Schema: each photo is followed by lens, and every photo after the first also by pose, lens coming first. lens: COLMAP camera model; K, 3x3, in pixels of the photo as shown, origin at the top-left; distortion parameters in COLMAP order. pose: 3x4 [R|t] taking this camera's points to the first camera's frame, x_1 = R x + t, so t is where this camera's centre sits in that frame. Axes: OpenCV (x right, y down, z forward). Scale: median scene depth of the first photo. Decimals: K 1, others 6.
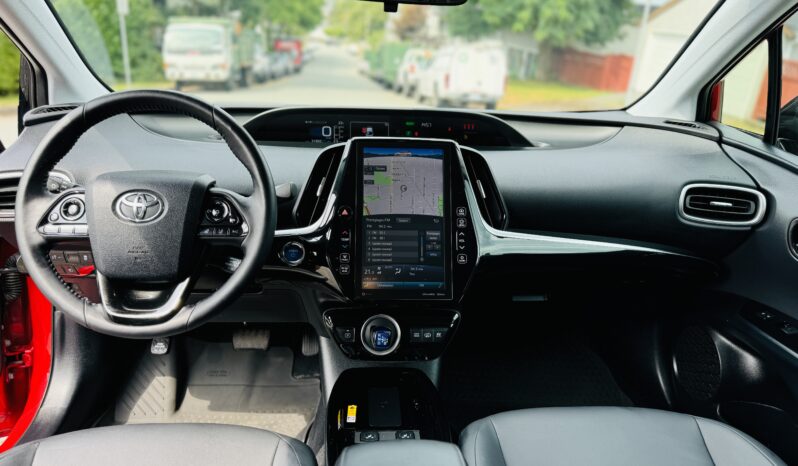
lens RADIAL K [[541.0, 0, 399.0], [0, 541.0, 233.0], [0, 0, 1]] dist [0.001733, -0.004611]
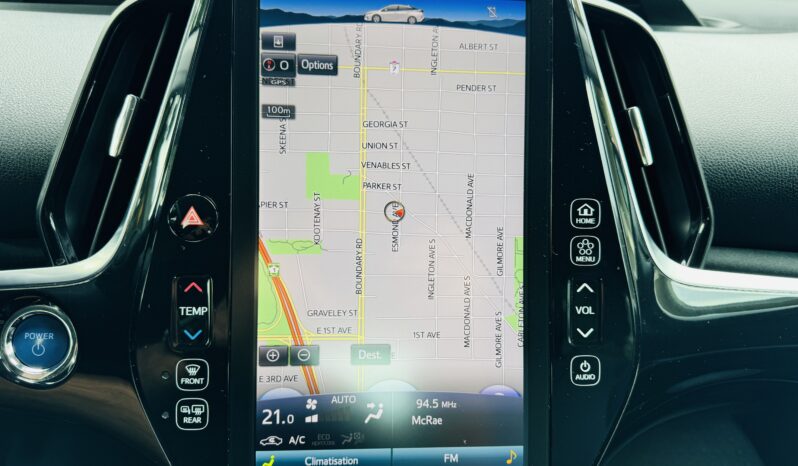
lens RADIAL K [[541.0, 0, 399.0], [0, 541.0, 233.0], [0, 0, 1]] dist [0.001733, -0.004611]
pose [[0.999955, 0.008087, 0.005010, 0.009452], [-0.008685, 0.990985, 0.133692, -0.068293], [-0.003884, -0.133730, 0.991010, 0.698905]]
